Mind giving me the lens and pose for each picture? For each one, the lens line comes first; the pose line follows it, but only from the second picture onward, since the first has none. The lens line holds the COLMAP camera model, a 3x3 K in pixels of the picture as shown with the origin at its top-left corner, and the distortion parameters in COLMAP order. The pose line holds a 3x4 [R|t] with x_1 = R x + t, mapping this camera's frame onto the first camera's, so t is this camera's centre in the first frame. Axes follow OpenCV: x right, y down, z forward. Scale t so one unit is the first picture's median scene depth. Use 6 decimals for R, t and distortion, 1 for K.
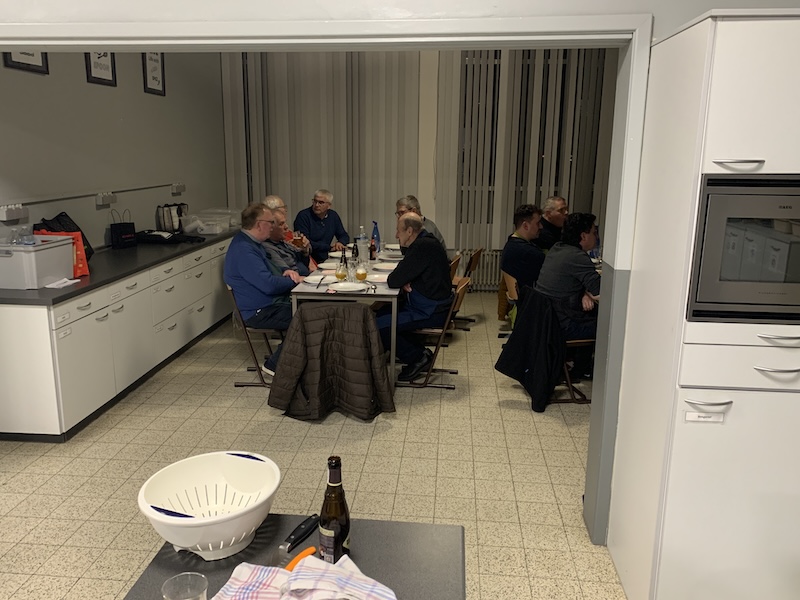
lens RADIAL K [[669.4, 0, 399.5], [0, 669.4, 300.5], [0, 0, 1]] dist [0.013434, 0.013799]
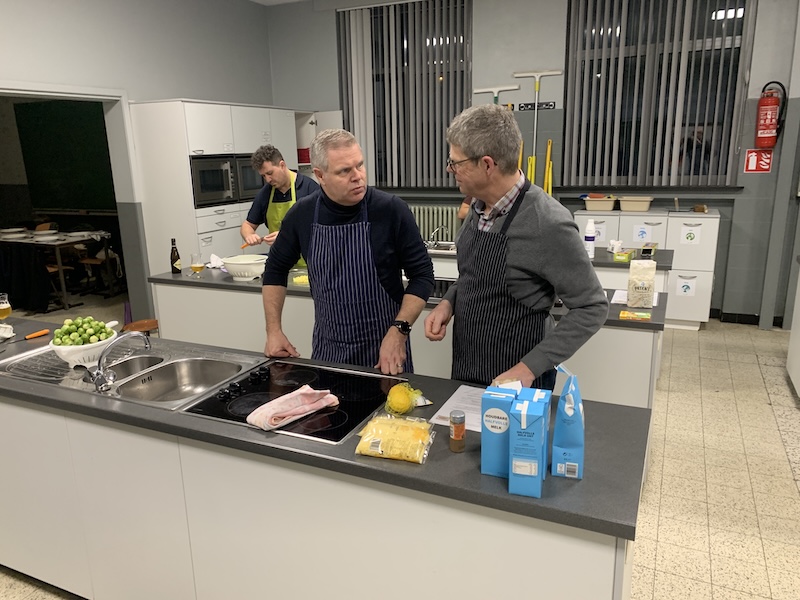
lens RADIAL K [[609.4, 0, 400.4], [0, 609.4, 301.5], [0, 0, 1]] dist [0.006549, 0.003025]
pose [[0.333407, -0.245869, 0.910158, -1.666833], [0.232234, 0.957066, 0.173469, 0.154657], [-0.913733, 0.153534, 0.376192, -0.656034]]
